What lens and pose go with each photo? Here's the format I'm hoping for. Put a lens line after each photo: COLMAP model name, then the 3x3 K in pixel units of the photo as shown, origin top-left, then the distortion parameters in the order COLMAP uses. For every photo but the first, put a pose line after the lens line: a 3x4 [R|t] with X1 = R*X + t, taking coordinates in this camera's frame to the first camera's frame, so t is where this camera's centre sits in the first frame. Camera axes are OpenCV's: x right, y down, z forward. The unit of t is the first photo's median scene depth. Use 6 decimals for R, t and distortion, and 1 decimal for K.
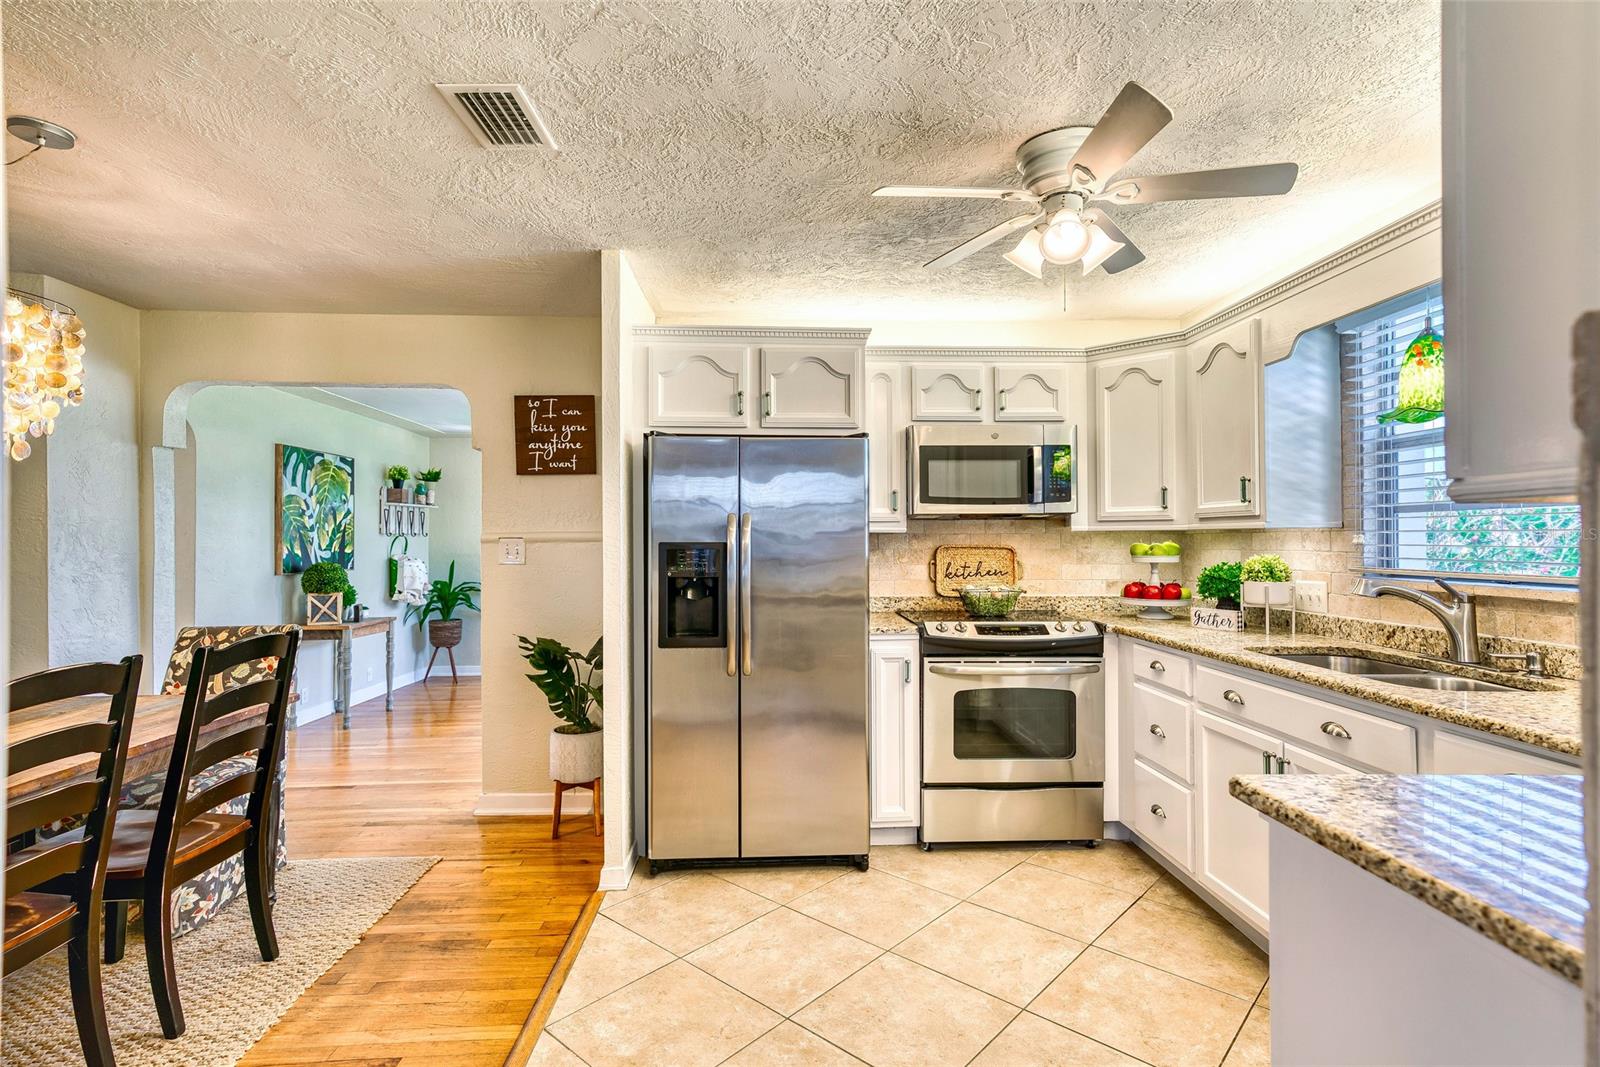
lens RADIAL K [[776.8, 0, 811.6], [0, 776.8, 532.4], [0, 0, 1]] dist [-0.000797, 0.014017]
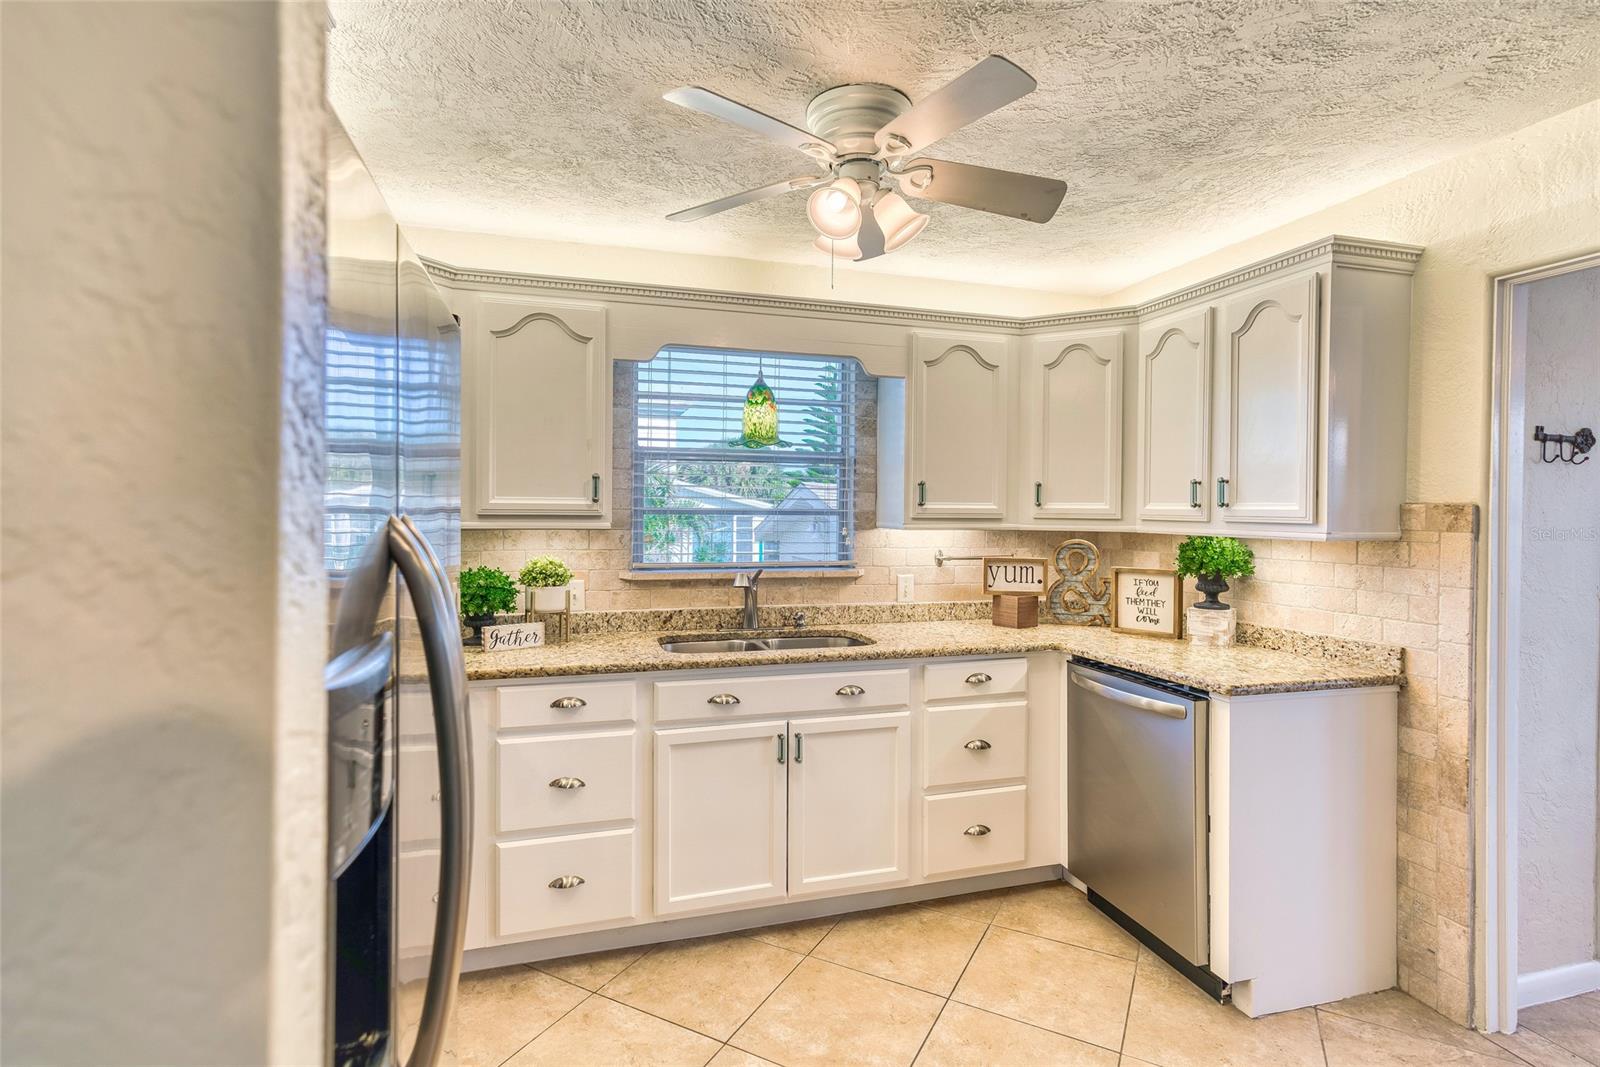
lens RADIAL K [[775.8, 0, 802.6], [0, 775.8, 517.0], [0, 0, 1]] dist [0.000751, 0.009777]
pose [[-0.234821, -0.009235, 0.971995, -0.399179], [-0.017102, 0.999839, 0.005368, -0.029328], [-0.971888, -0.015363, -0.234941, 0.980874]]
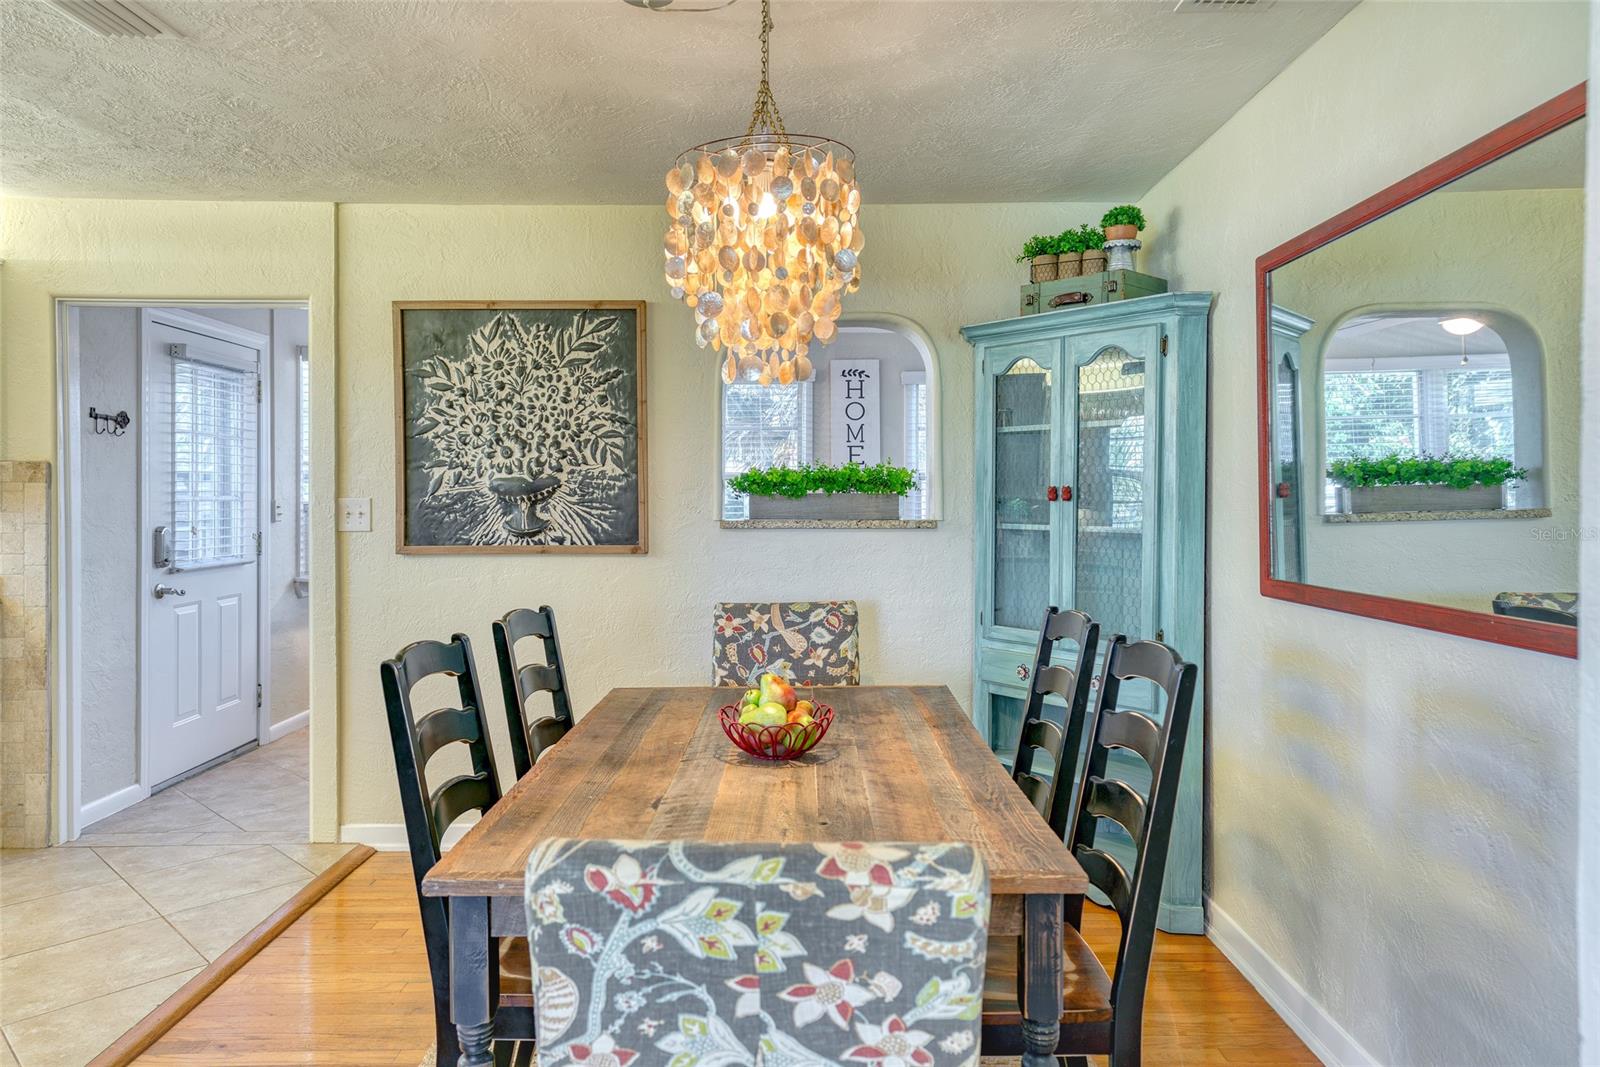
lens RADIAL K [[1056.7, 0, 797.8], [0, 1056.7, 504.9], [0, 0, 1]] dist [0.015681, 0.020814]
pose [[-0.998559, 0.003501, 0.053544, -0.874428], [0.003453, 0.999994, -0.000990, 0.012353], [-0.053547, -0.000804, -0.998565, 1.520125]]
